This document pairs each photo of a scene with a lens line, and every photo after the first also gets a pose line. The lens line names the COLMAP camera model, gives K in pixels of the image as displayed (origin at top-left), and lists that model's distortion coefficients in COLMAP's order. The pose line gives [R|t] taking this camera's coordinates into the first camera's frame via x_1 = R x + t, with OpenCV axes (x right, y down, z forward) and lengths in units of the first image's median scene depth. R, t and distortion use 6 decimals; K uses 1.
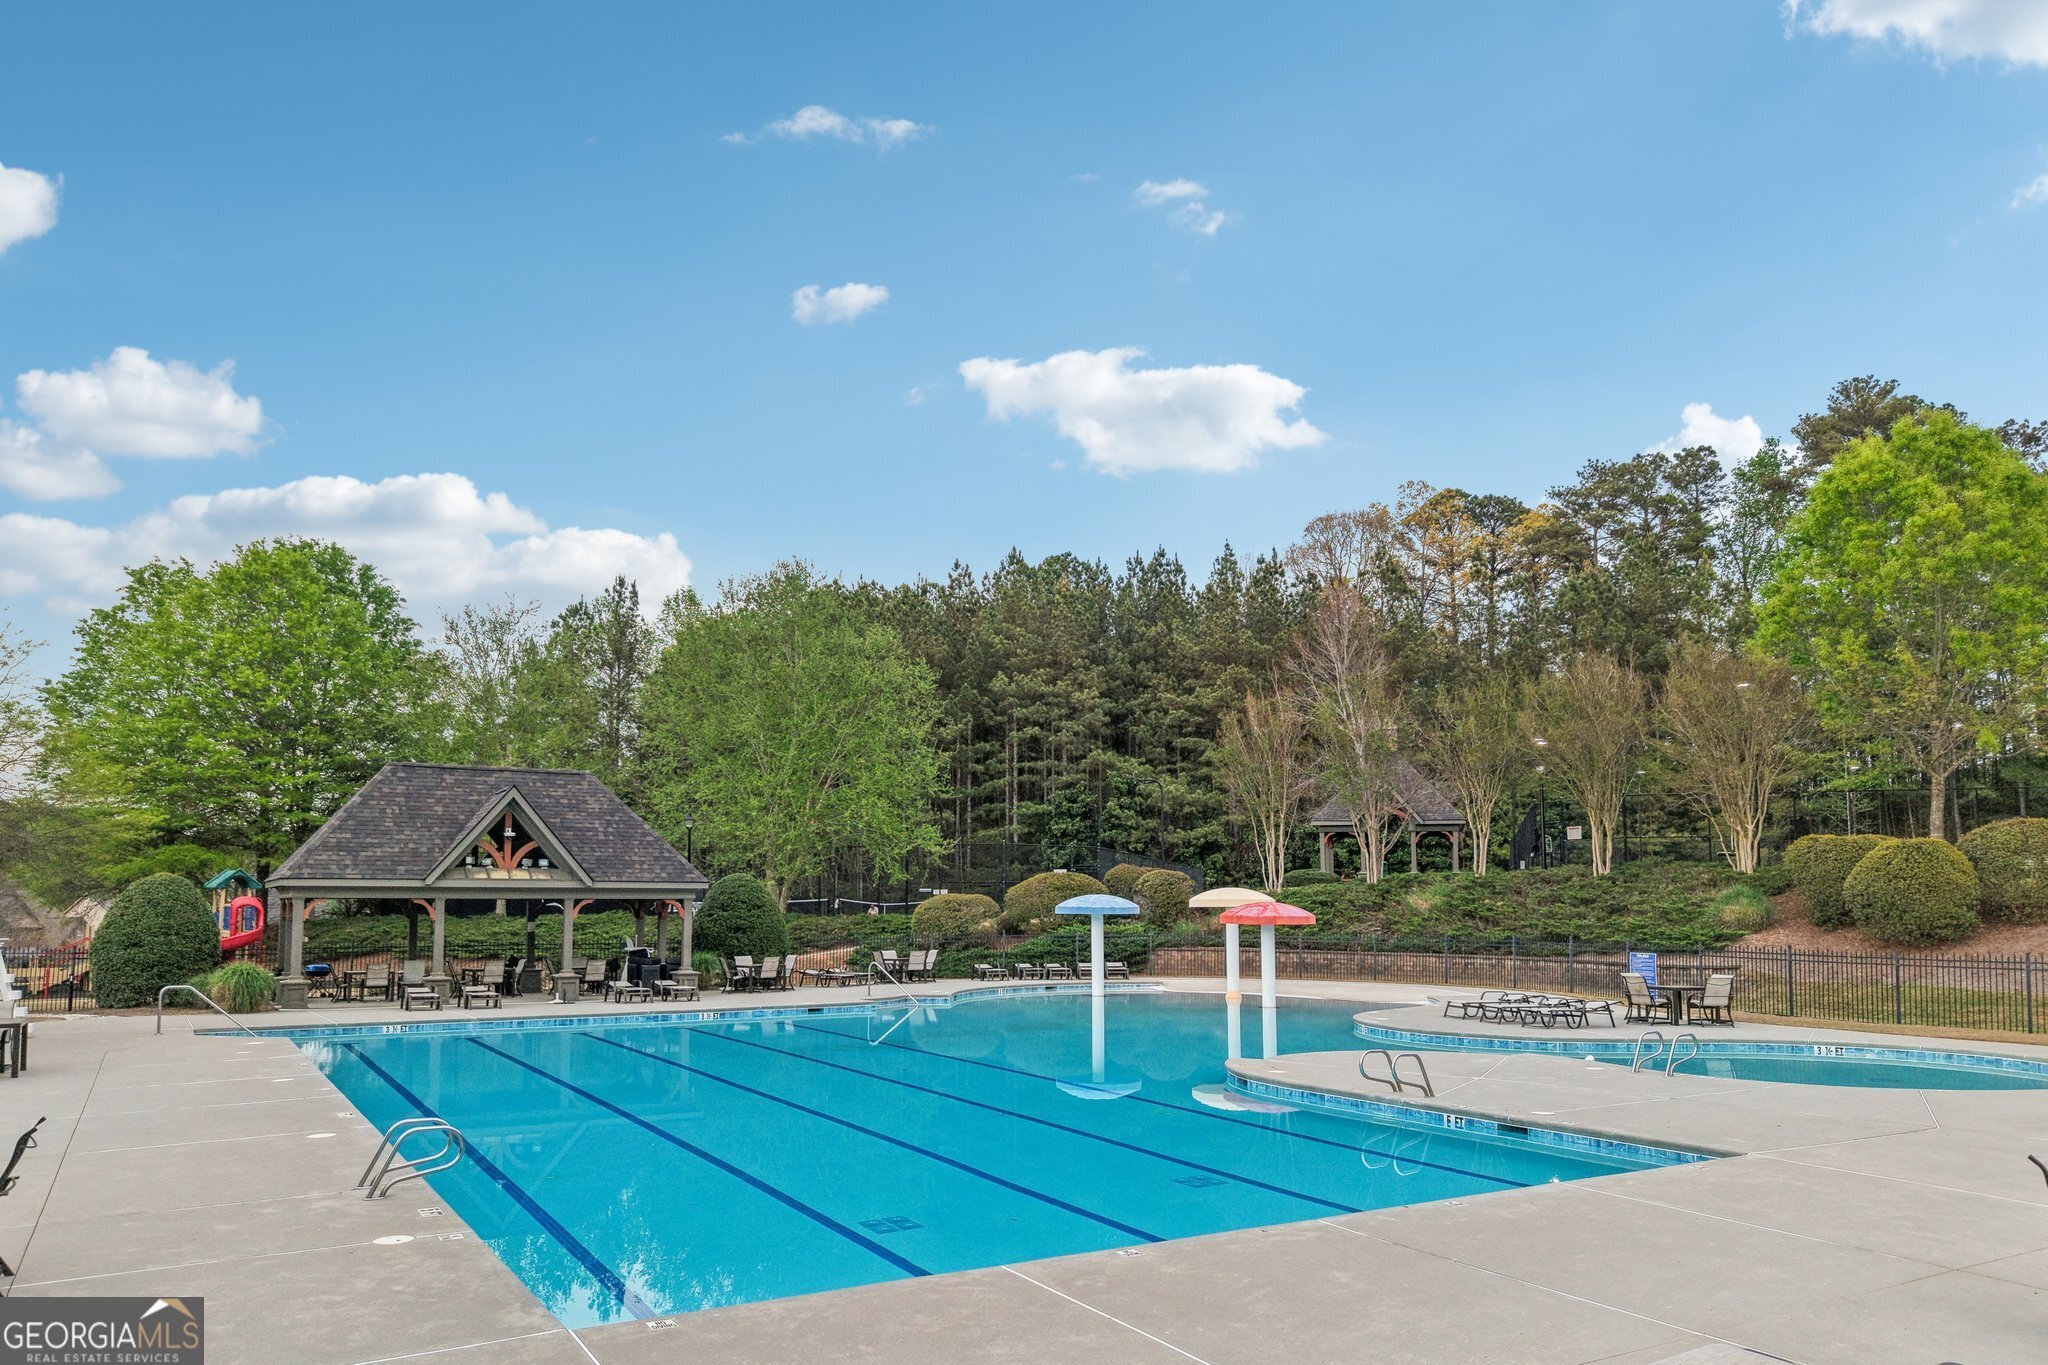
lens RADIAL K [[1402.0, 0, 1031.6], [0, 1402.0, 771.3], [0, 0, 1]] dist [0.081198, -0.152426]
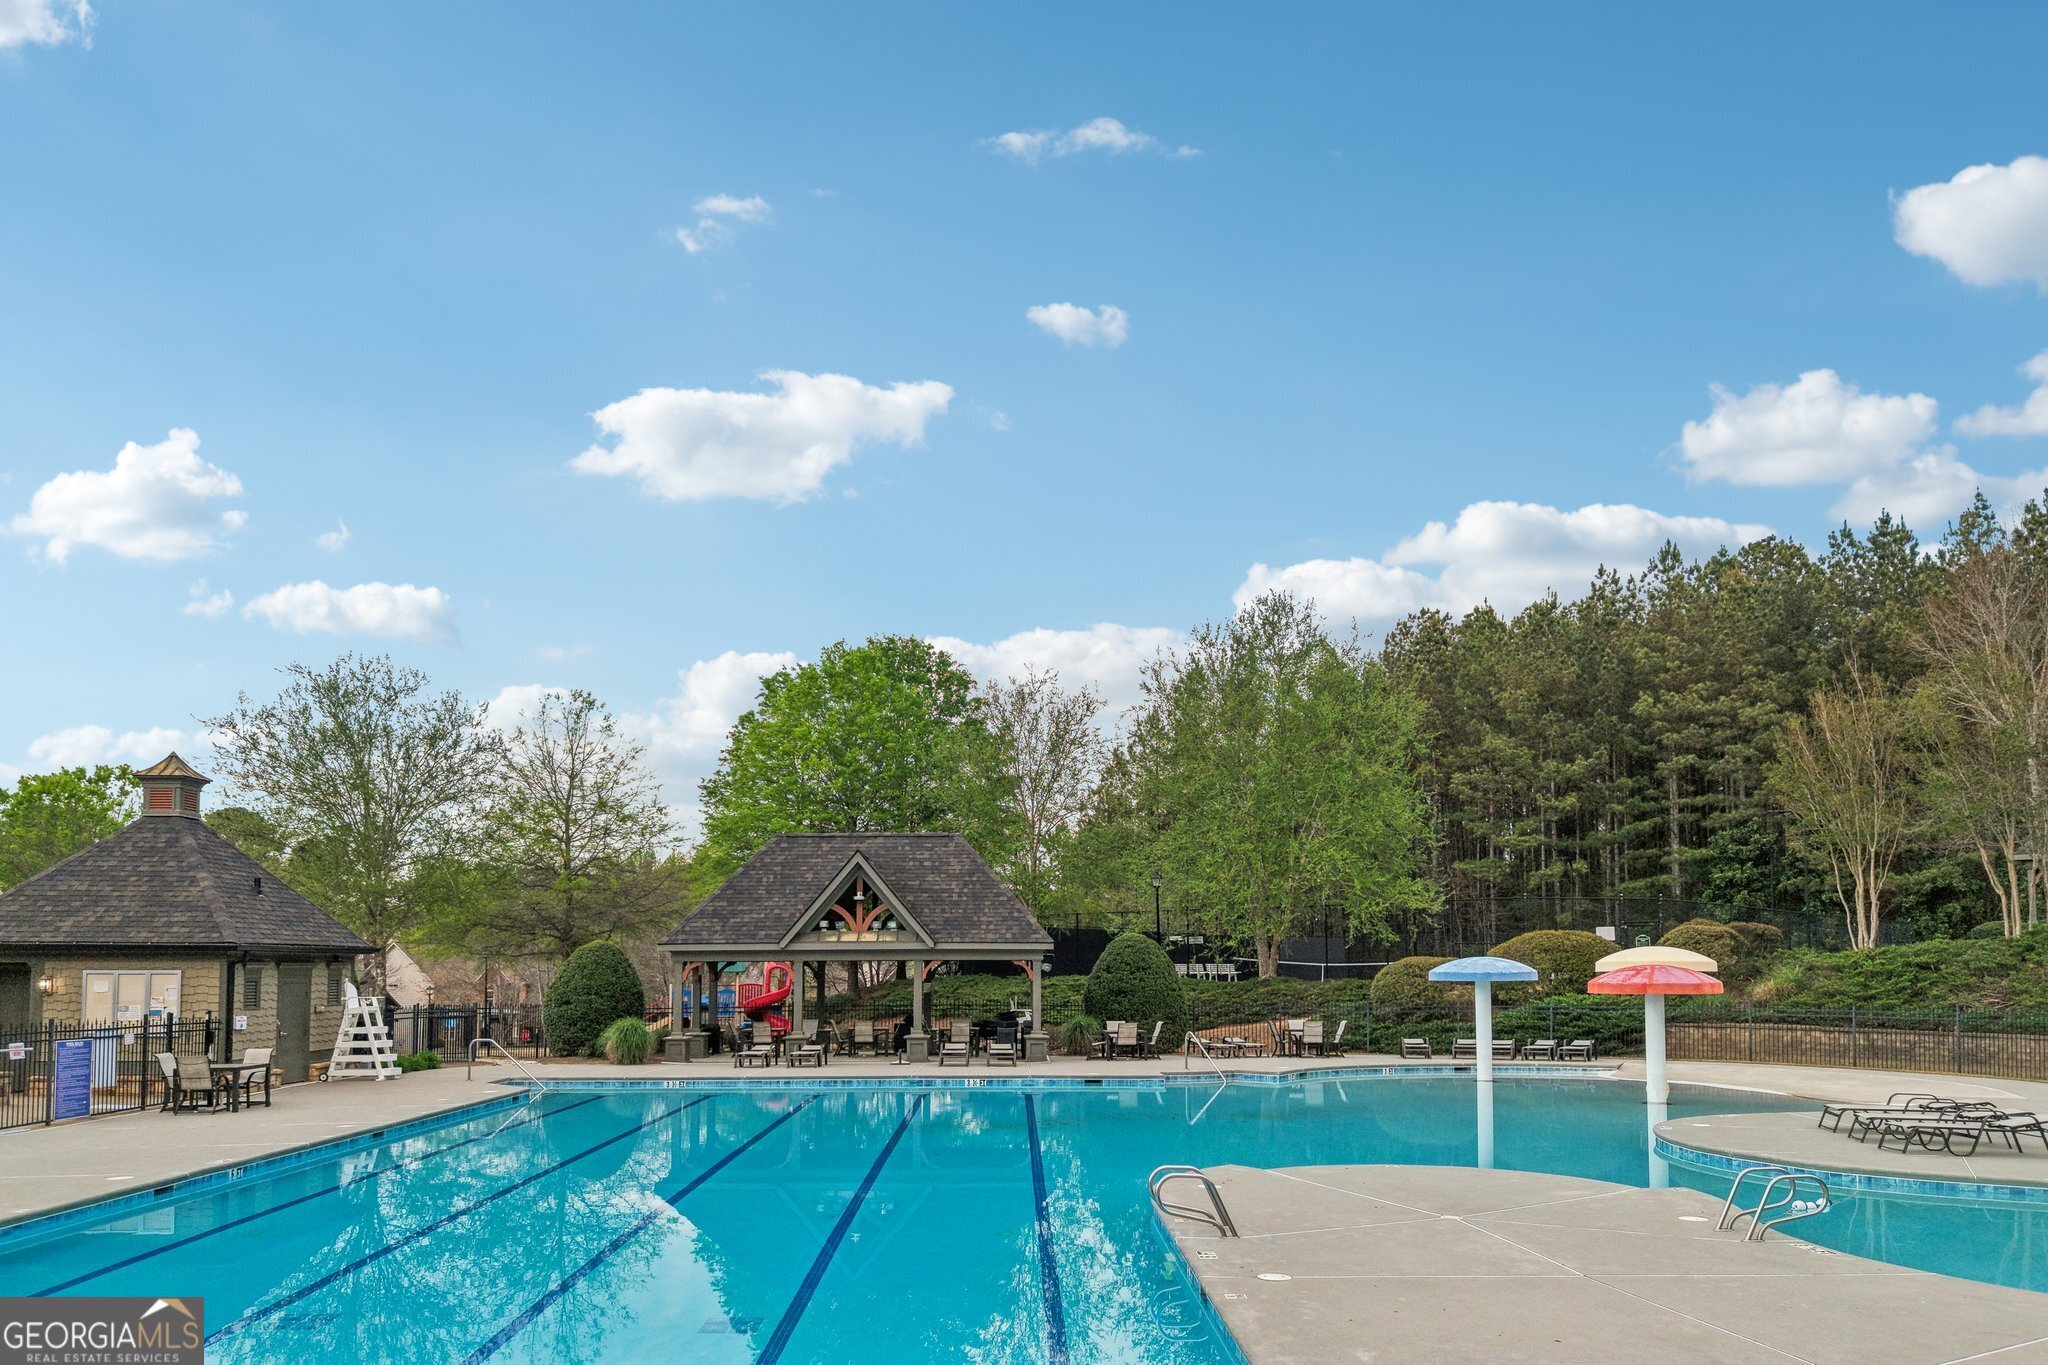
lens RADIAL K [[1468.4, 0, 1015.7], [0, 1468.4, 805.3], [0, 0, 1]] dist [0.047274, -0.043846]
pose [[0.857538, -0.060377, -0.510865, 0.107217], [0.050456, 0.998172, -0.033275, 0.007212], [0.511940, 0.002759, 0.859017, 0.055584]]
